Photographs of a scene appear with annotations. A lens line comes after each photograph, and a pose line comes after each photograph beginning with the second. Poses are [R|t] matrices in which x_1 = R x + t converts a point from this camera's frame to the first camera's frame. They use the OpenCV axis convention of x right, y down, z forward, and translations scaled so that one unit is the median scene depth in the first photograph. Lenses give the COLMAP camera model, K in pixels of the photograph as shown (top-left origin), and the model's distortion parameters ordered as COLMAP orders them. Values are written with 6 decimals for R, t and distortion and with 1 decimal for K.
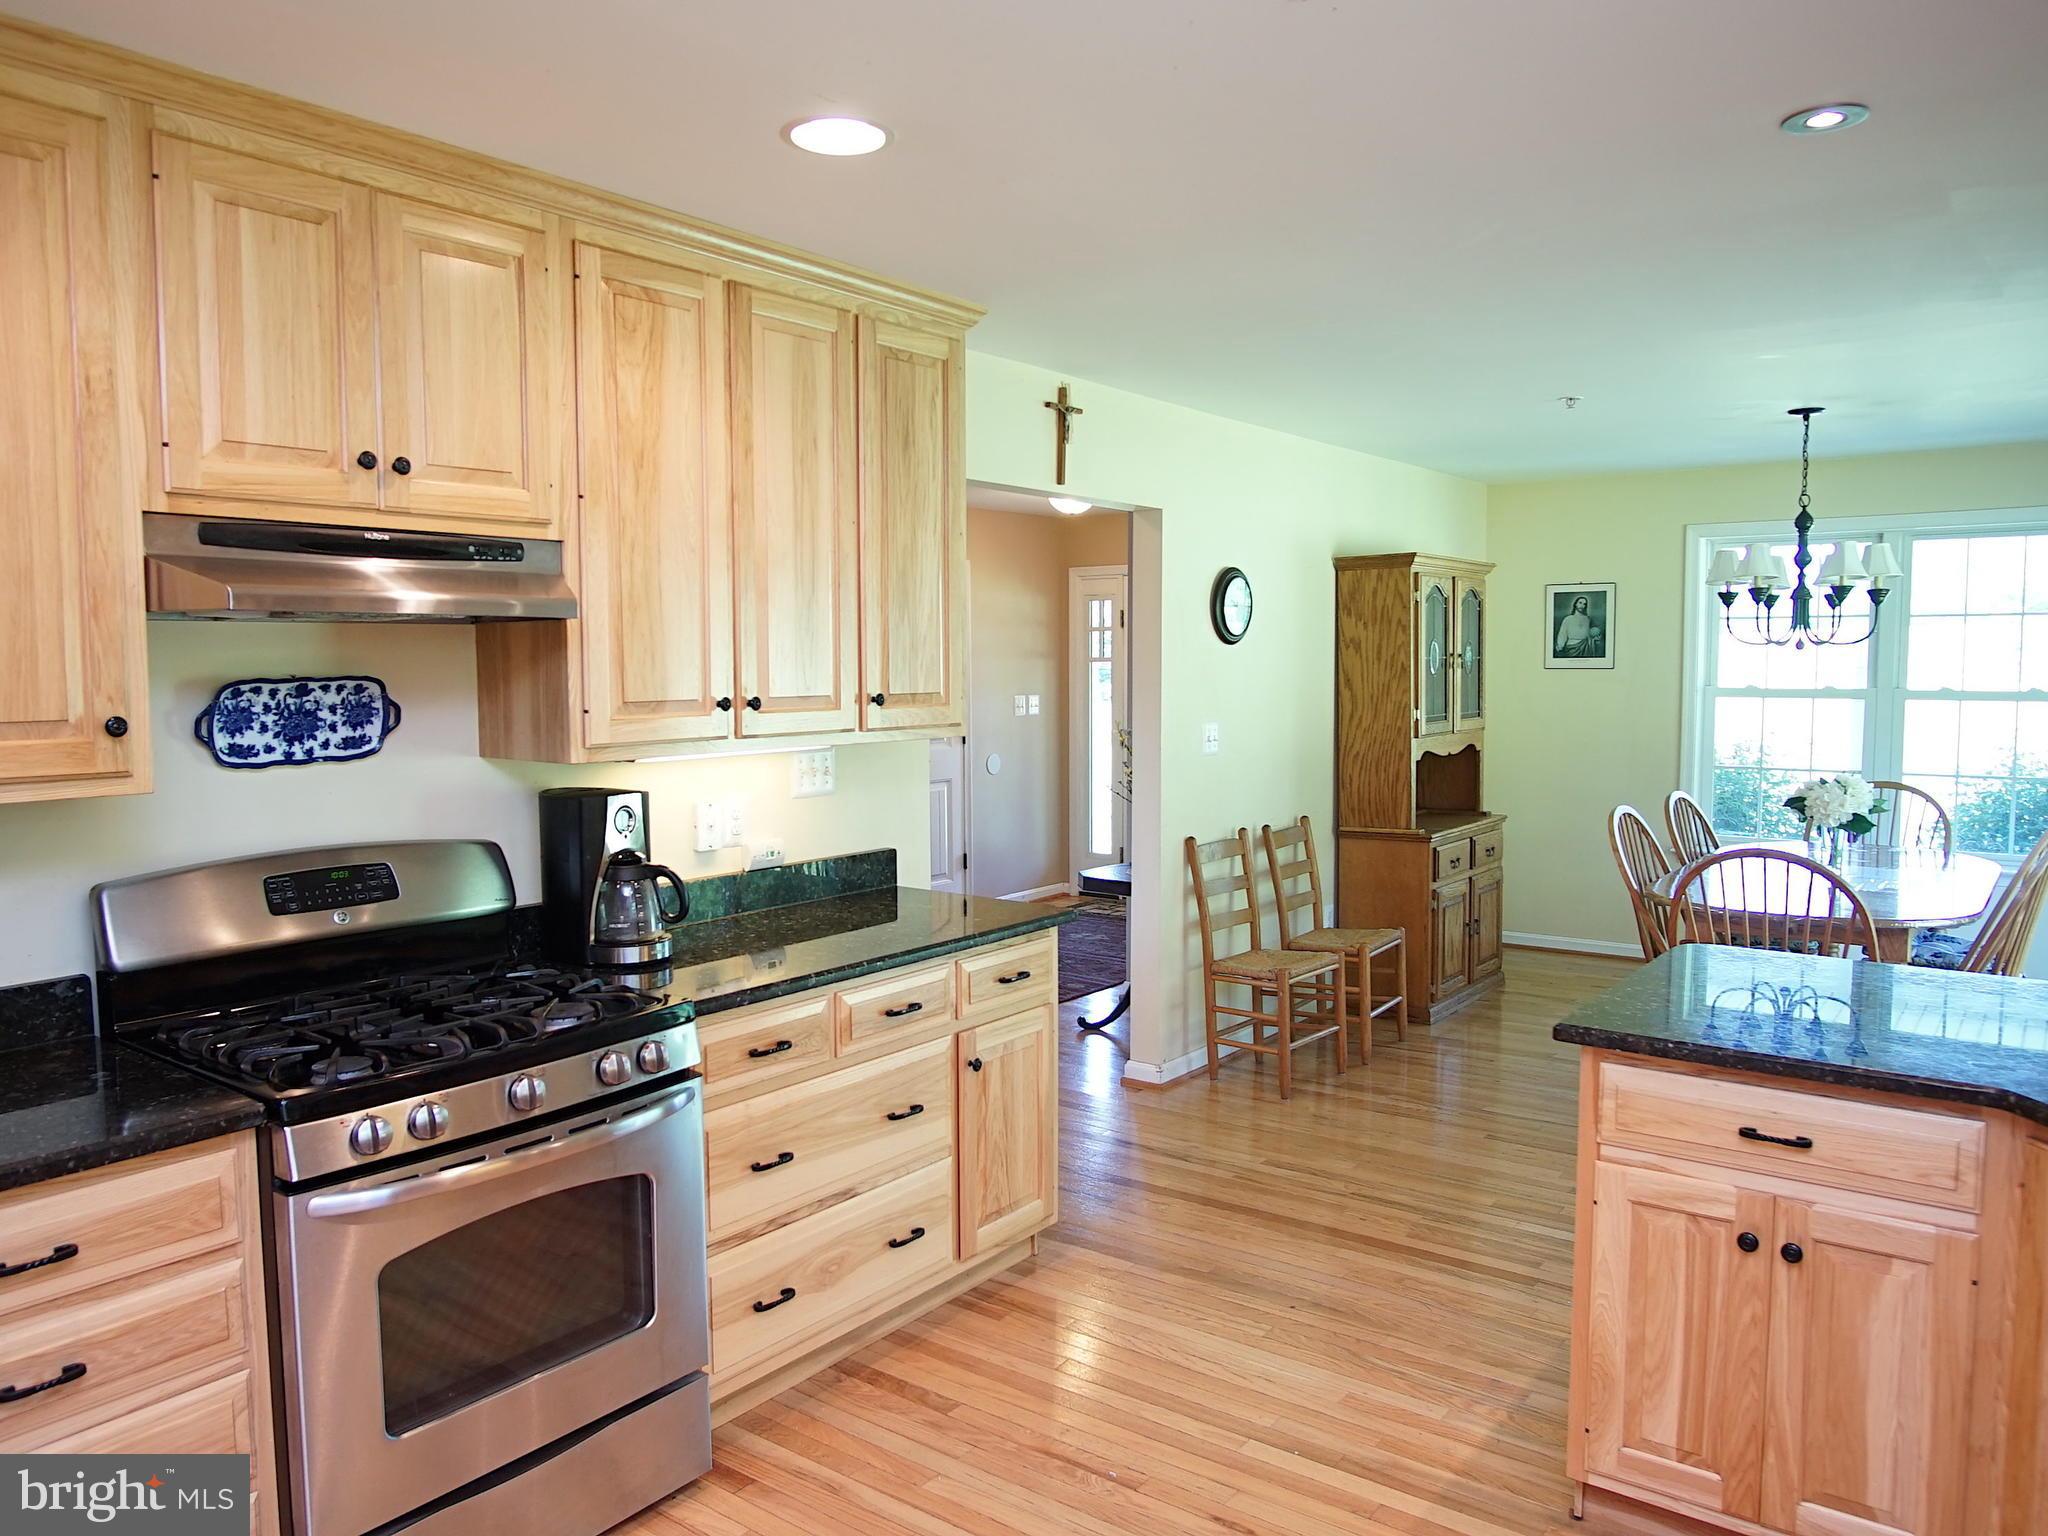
lens RADIAL K [[1459.4, 0, 1004.2], [0, 1459.4, 775.9], [0, 0, 1]] dist [-0.039023, 0.018861]
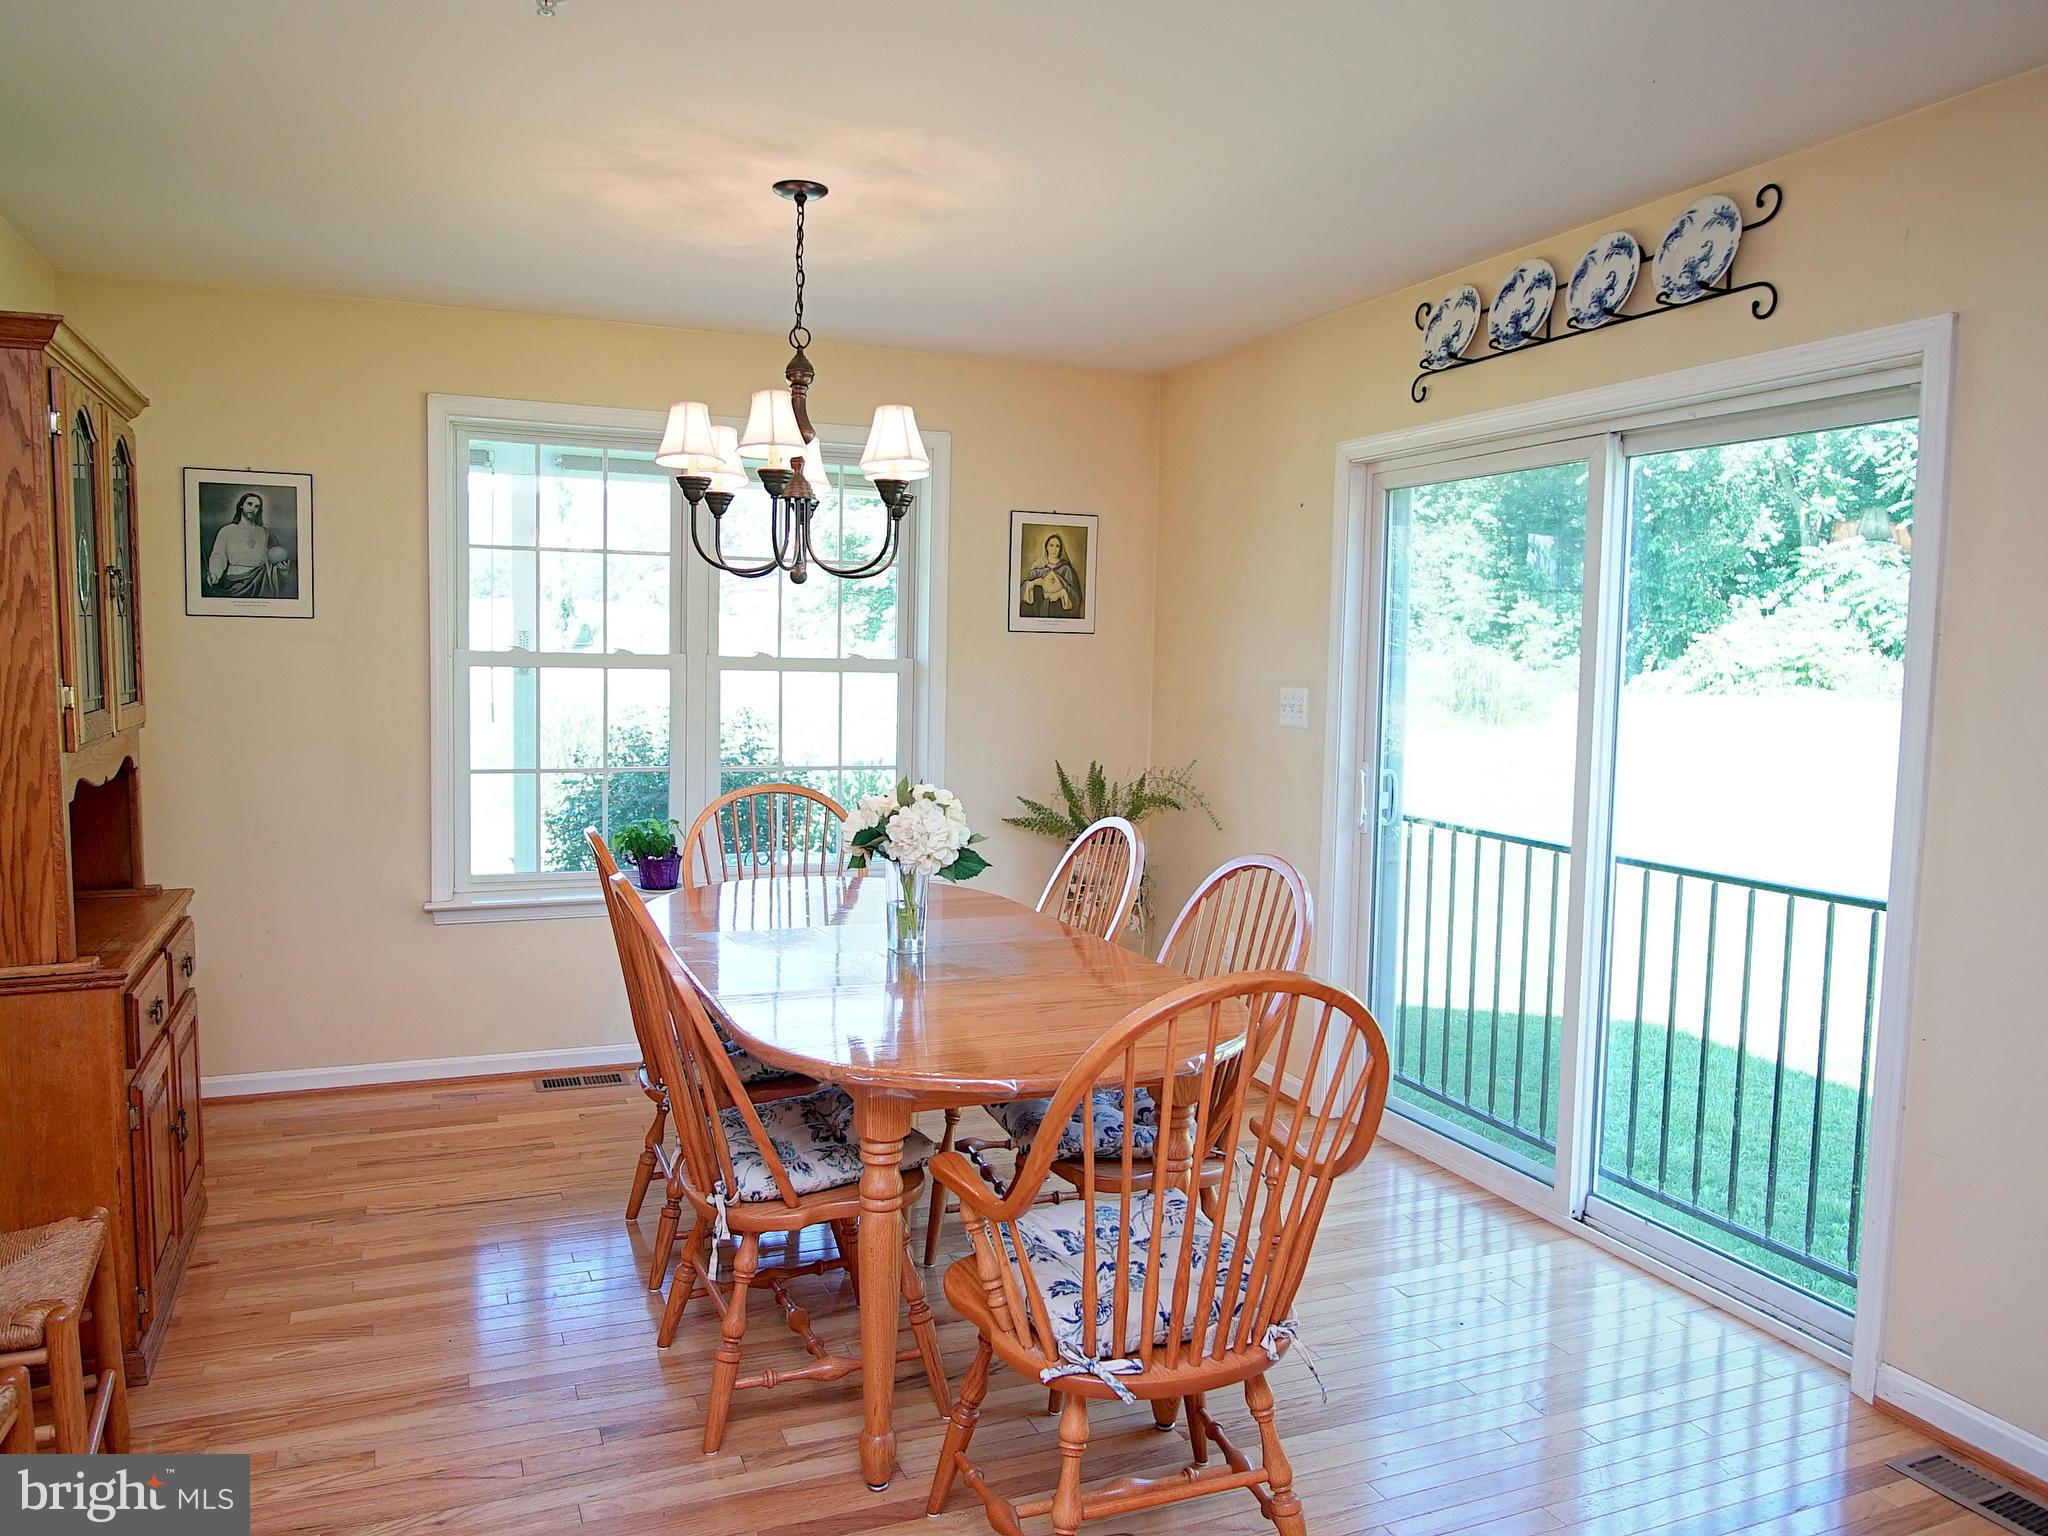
lens RADIAL K [[1459.4, 0, 1020.5], [0, 1459.4, 774.1], [0, 0, 1]] dist [-0.039023, 0.018861]
pose [[0.497099, -0.056591, 0.865846, 0.114195], [0.045826, 0.998191, 0.038932, -0.051545], [-0.866483, 0.020325, 0.498793, 1.199104]]
